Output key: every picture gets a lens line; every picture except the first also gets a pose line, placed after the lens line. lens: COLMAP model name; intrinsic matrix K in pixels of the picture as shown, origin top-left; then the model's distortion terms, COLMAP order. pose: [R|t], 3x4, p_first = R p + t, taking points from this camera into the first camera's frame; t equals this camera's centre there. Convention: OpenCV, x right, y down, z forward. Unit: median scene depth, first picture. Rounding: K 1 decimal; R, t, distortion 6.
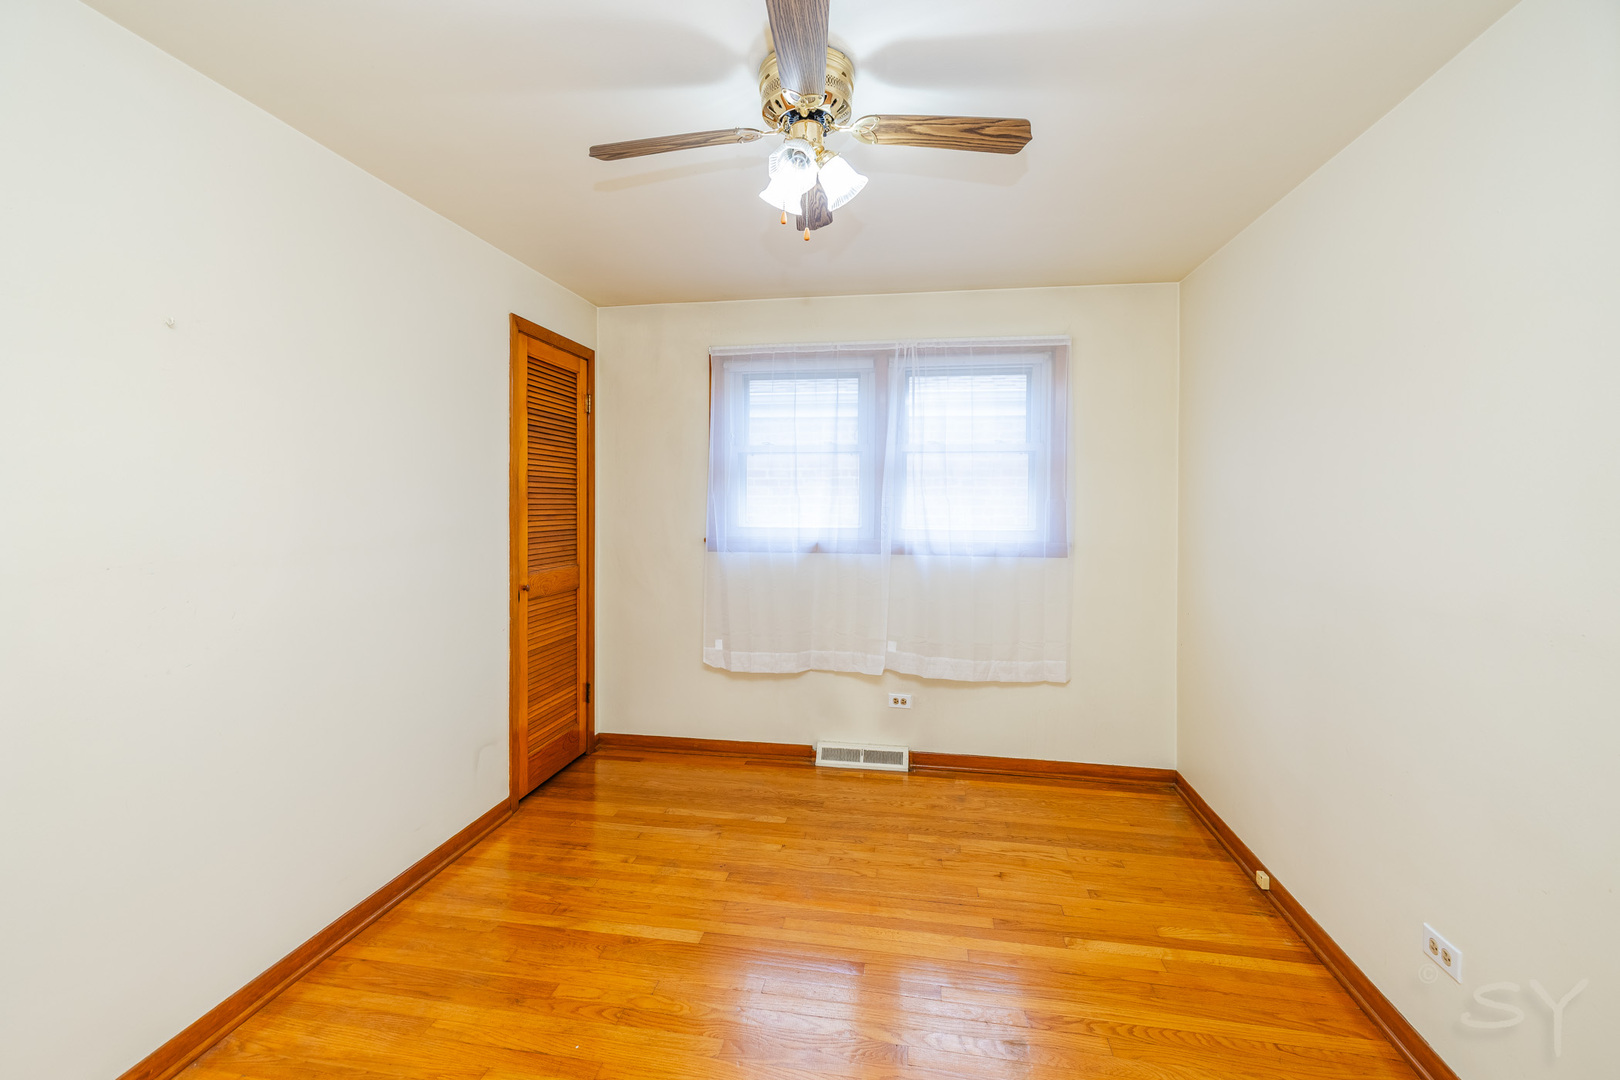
lens RADIAL K [[687.6, 0, 800.1], [0, 687.6, 532.1], [0, 0, 1]] dist [0.003957, 0.000385]
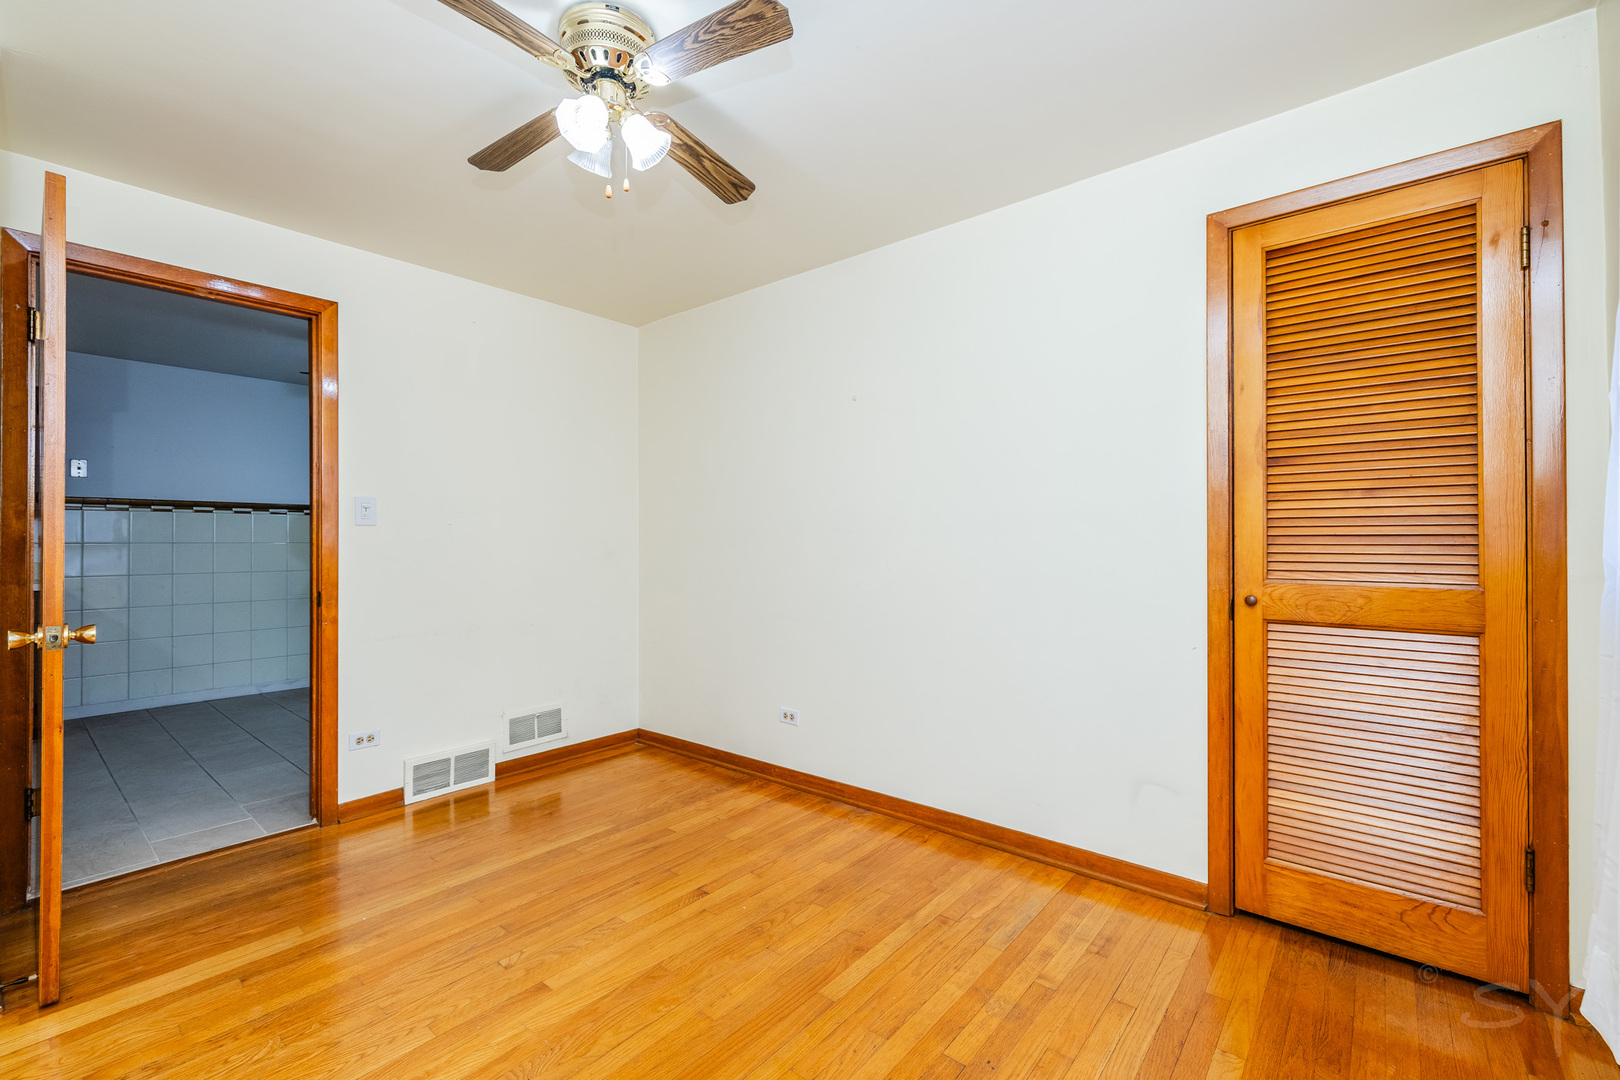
lens RADIAL K [[687.6, 0, 800.1], [0, 687.6, 532.1], [0, 0, 1]] dist [0.003957, 0.000385]
pose [[-0.504650, -0.009558, -0.863271, 0.435499], [-0.035501, 0.999323, 0.009688, 0.026372], [0.862594, 0.035537, -0.504648, 1.027763]]
